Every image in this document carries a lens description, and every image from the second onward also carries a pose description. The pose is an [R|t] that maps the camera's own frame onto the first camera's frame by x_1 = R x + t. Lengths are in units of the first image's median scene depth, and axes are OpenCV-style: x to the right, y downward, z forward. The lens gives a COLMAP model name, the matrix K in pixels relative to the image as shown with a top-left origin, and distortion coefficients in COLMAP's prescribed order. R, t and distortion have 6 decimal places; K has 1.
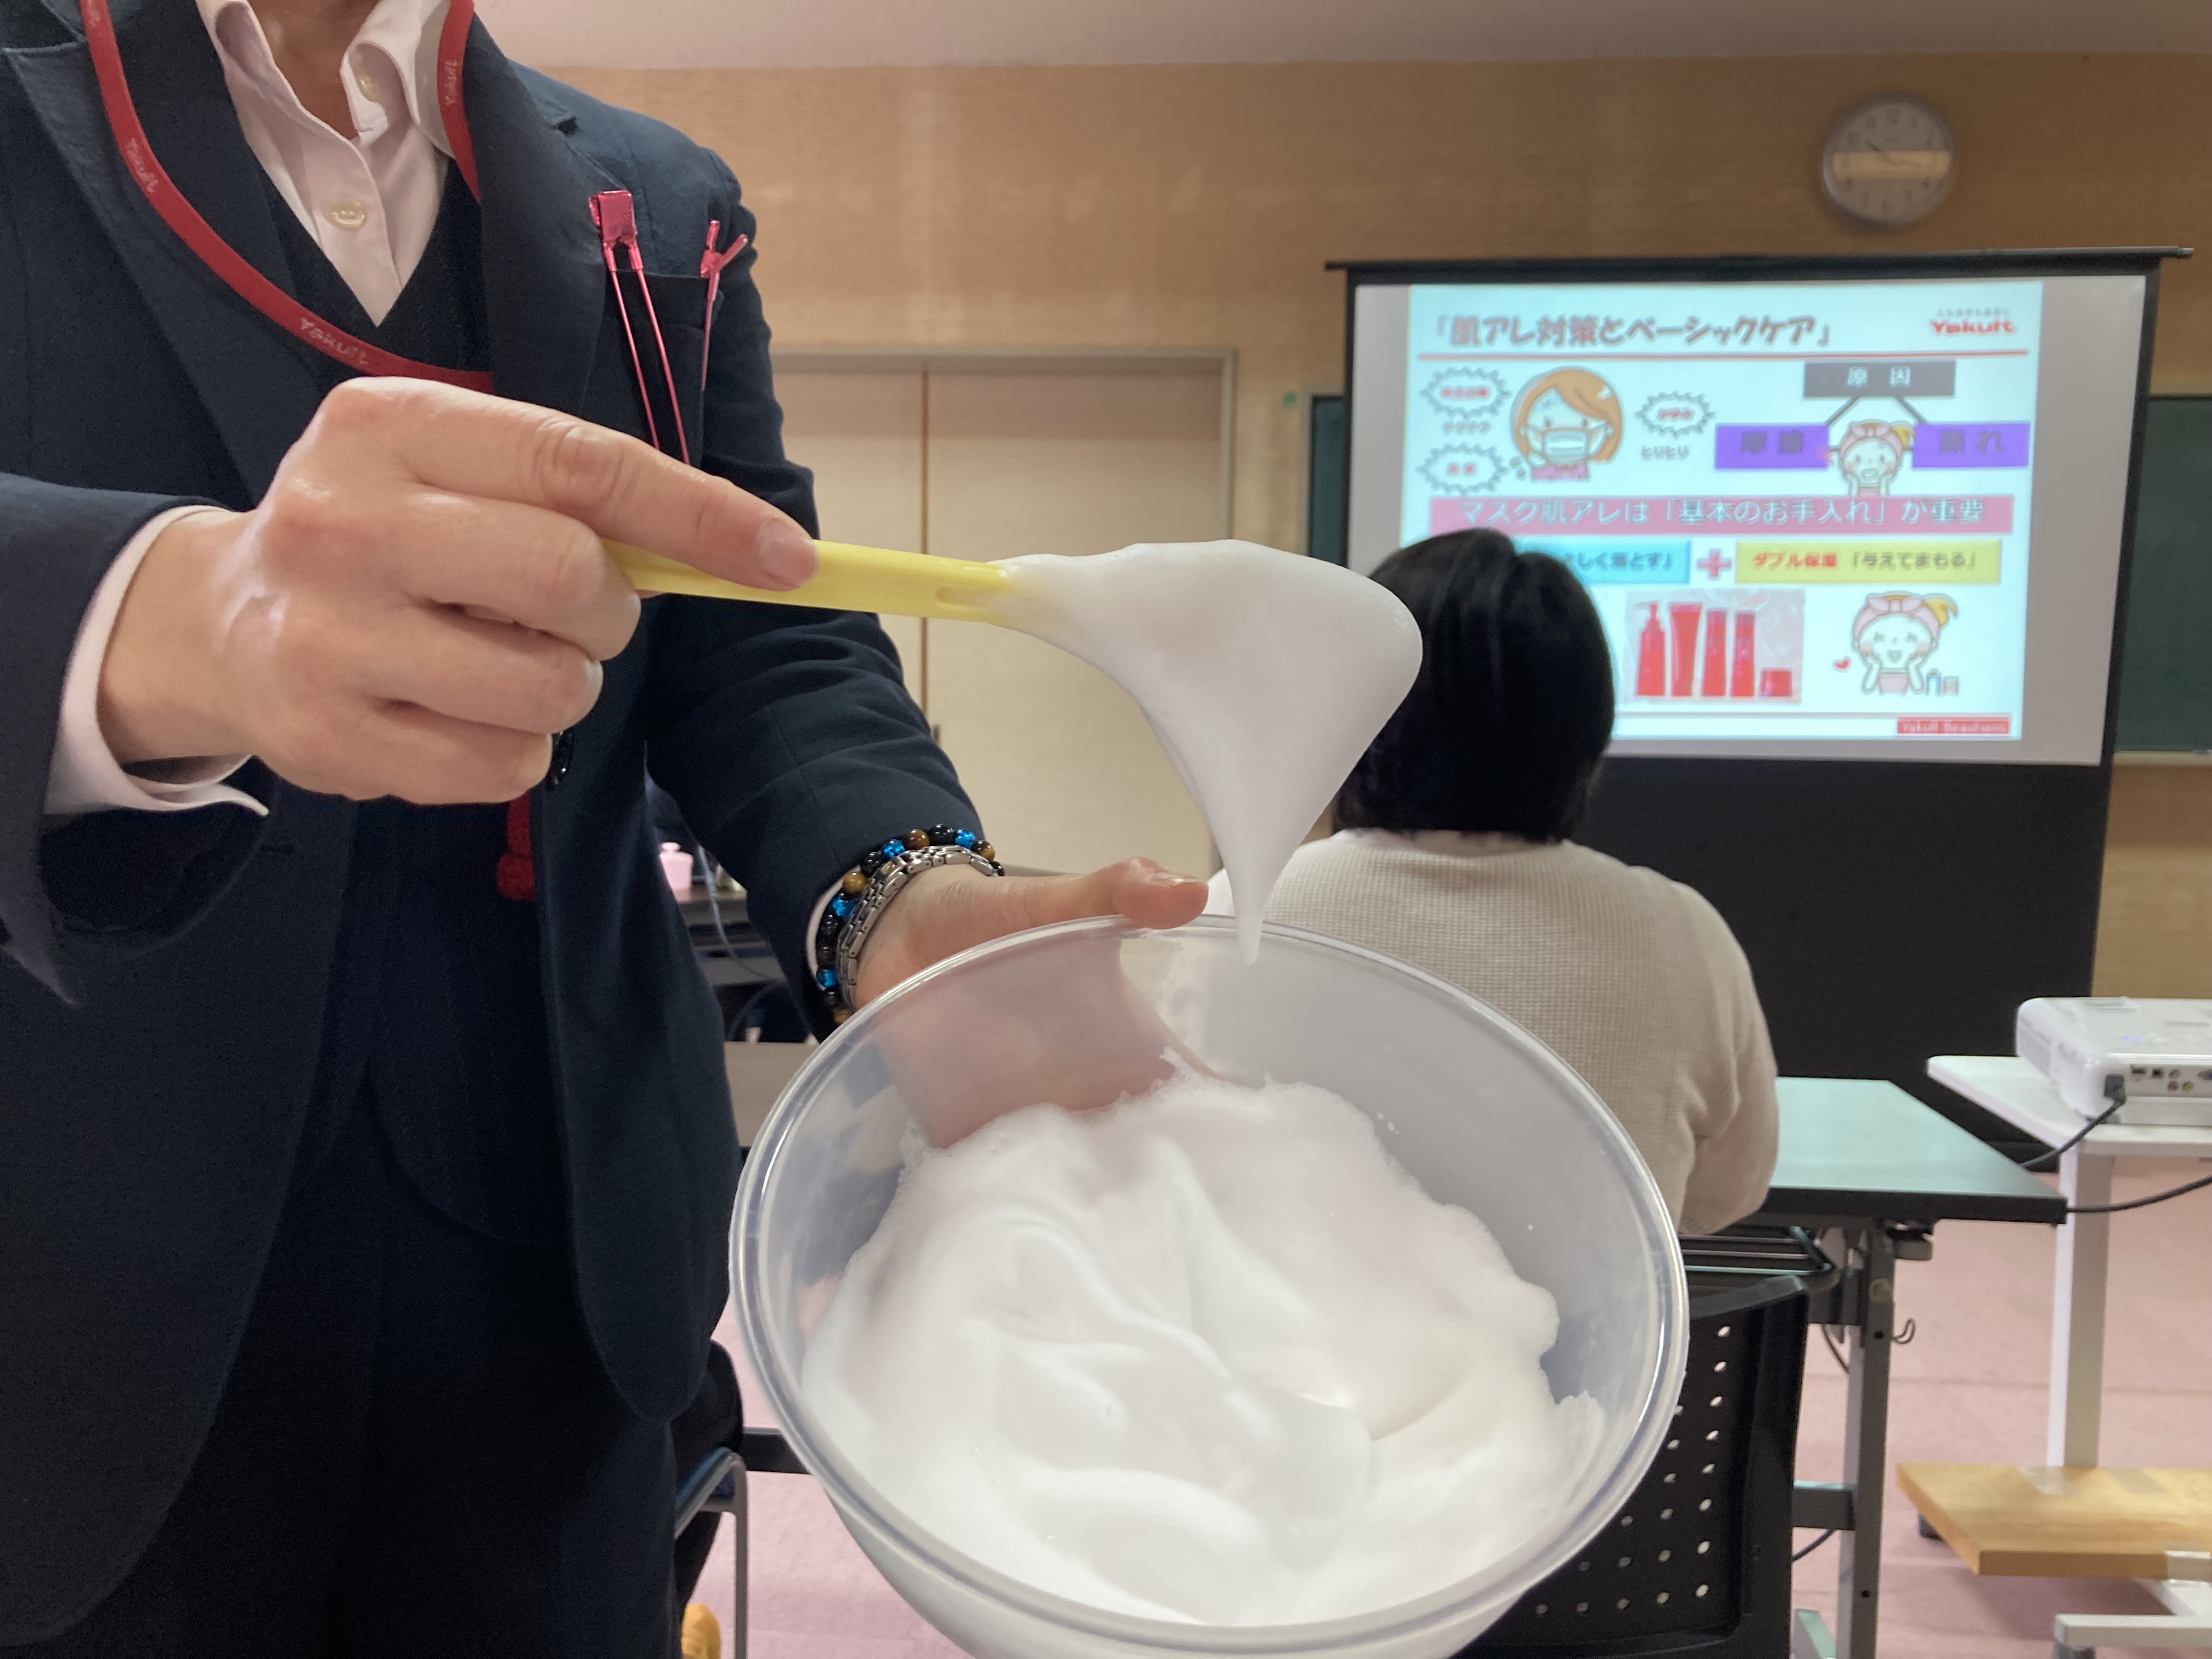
lens RADIAL K [[1817.9, 0, 1098.9], [0, 1817.9, 860.1], [0, 0, 1]] dist [-0.010592, -0.013774]
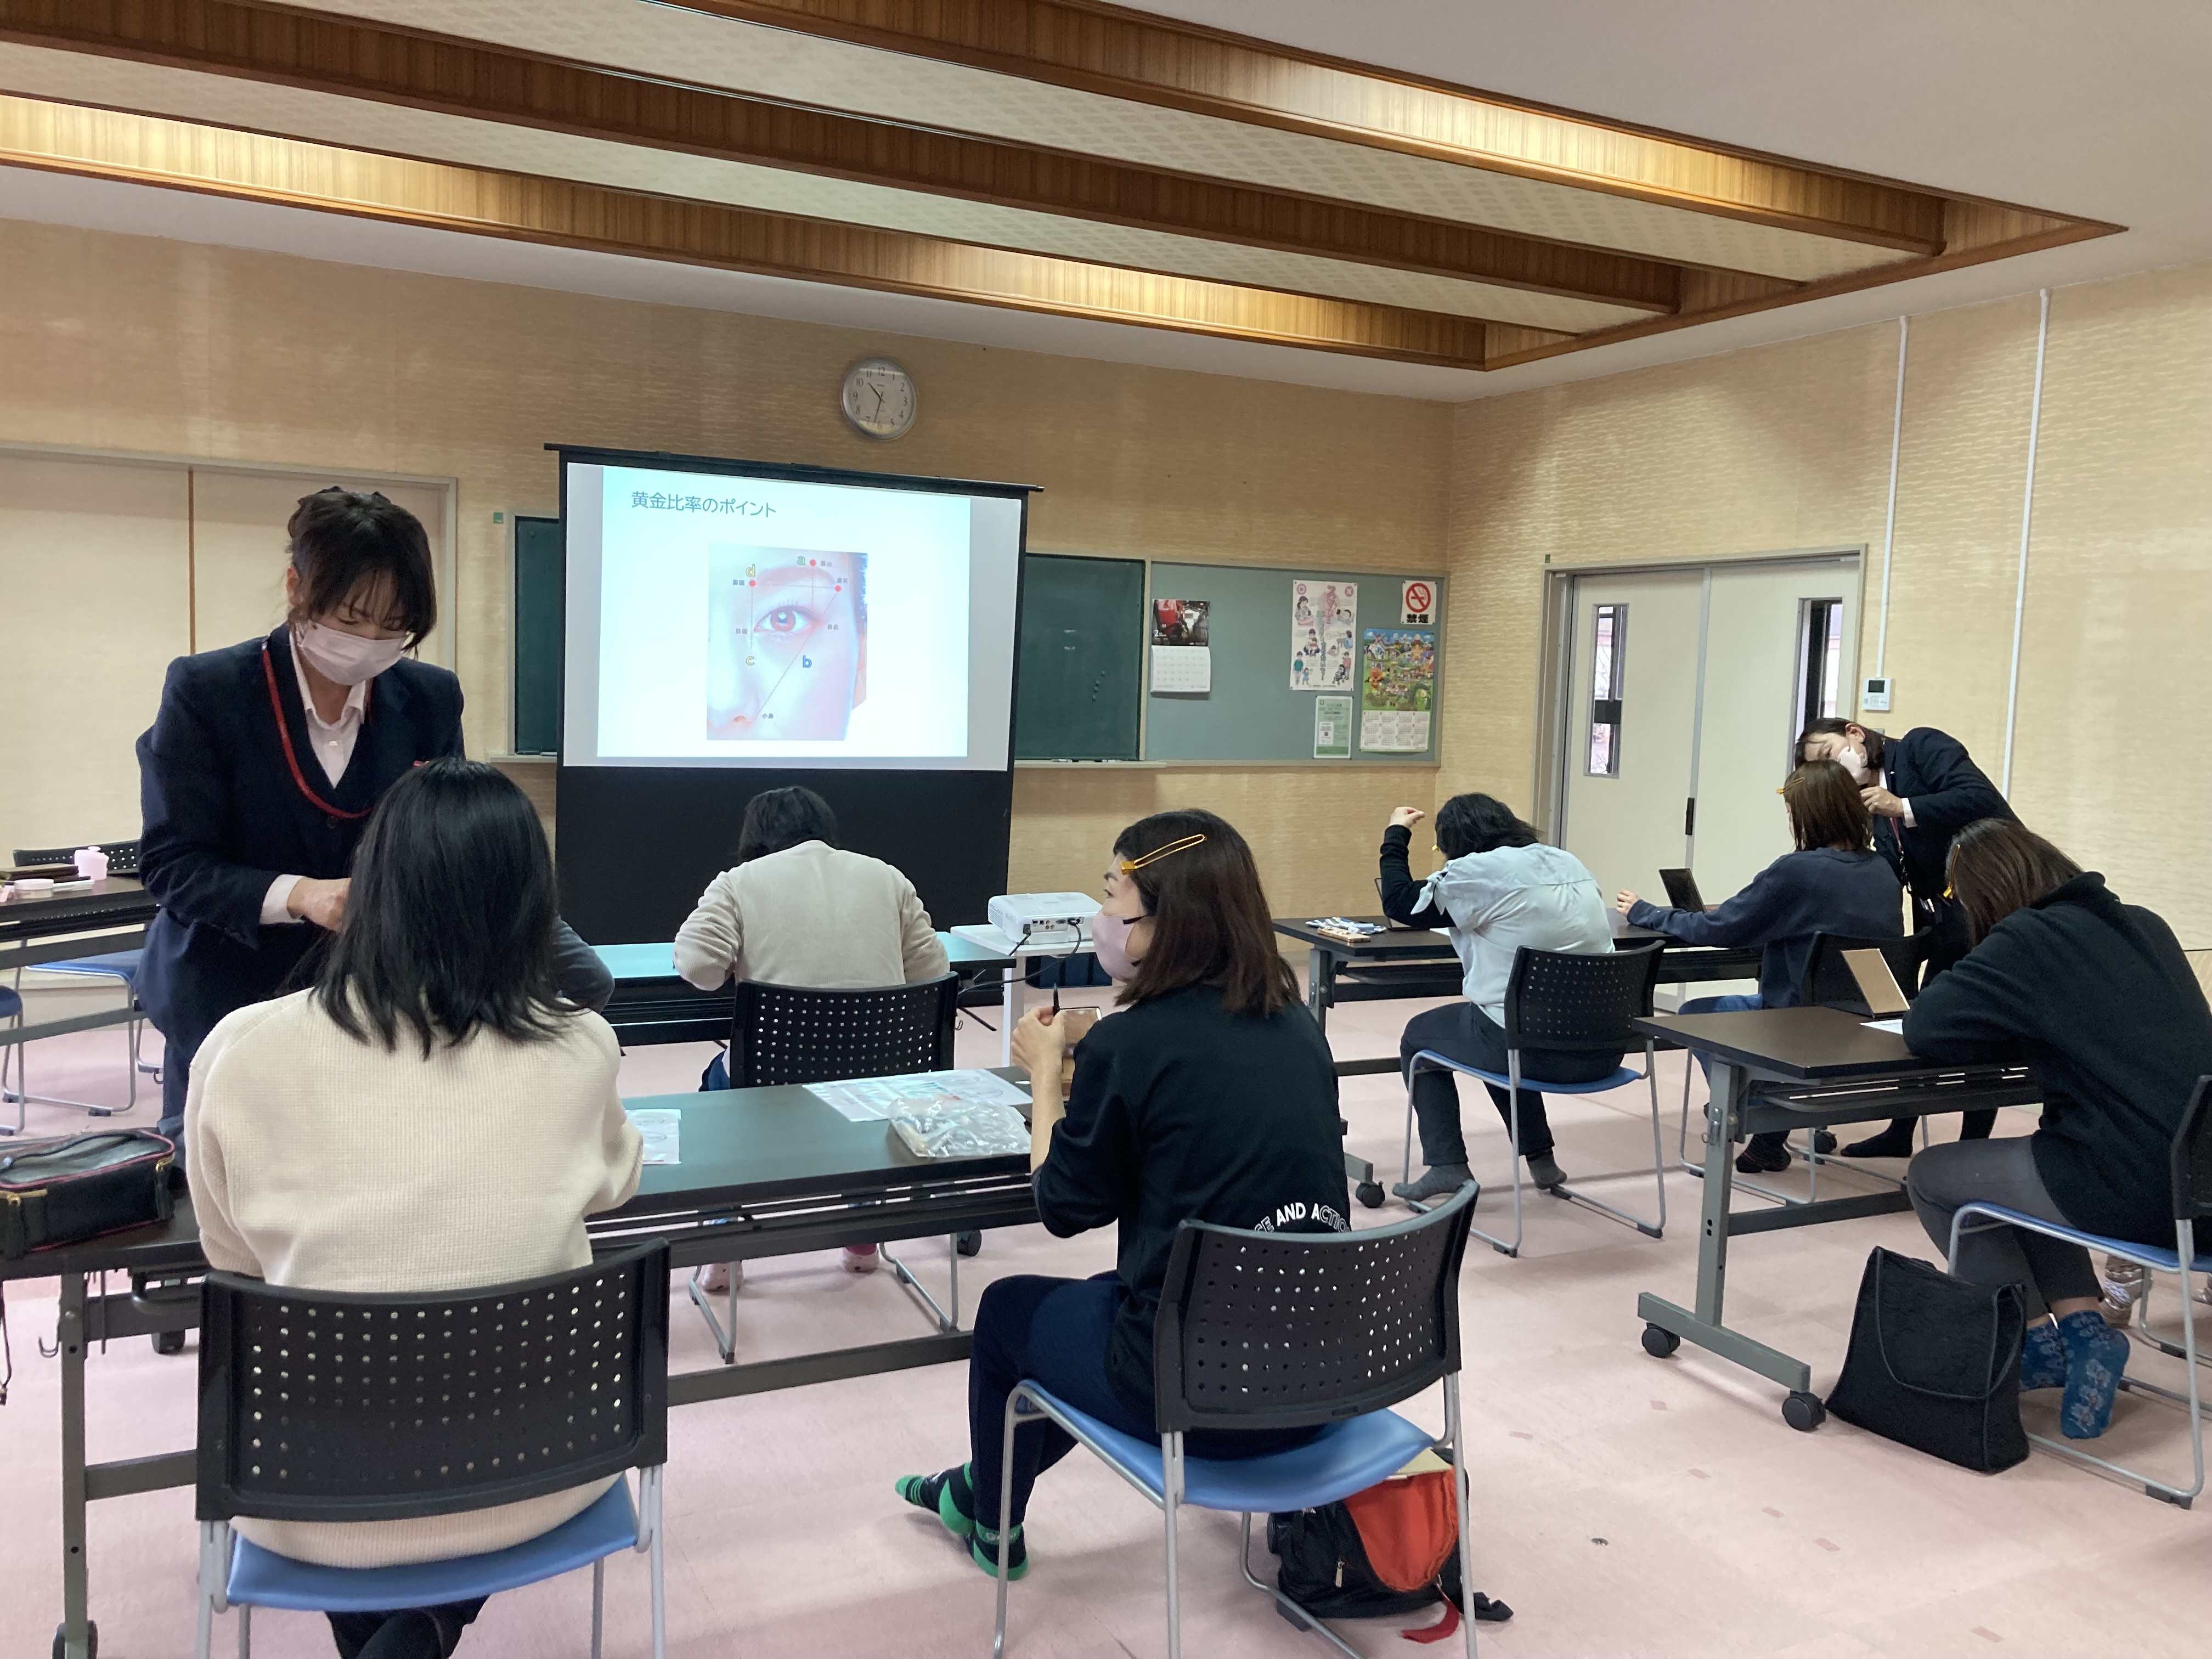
lens RADIAL K [[1817.9, 0, 1098.9], [0, 1817.9, 860.1], [0, 0, 1]] dist [-0.010592, -0.013774]
pose [[0.844393, -0.046899, 0.533668, -0.301606], [0.031354, 0.998780, 0.038163, -0.027735], [-0.534806, -0.015491, 0.844833, -0.513028]]
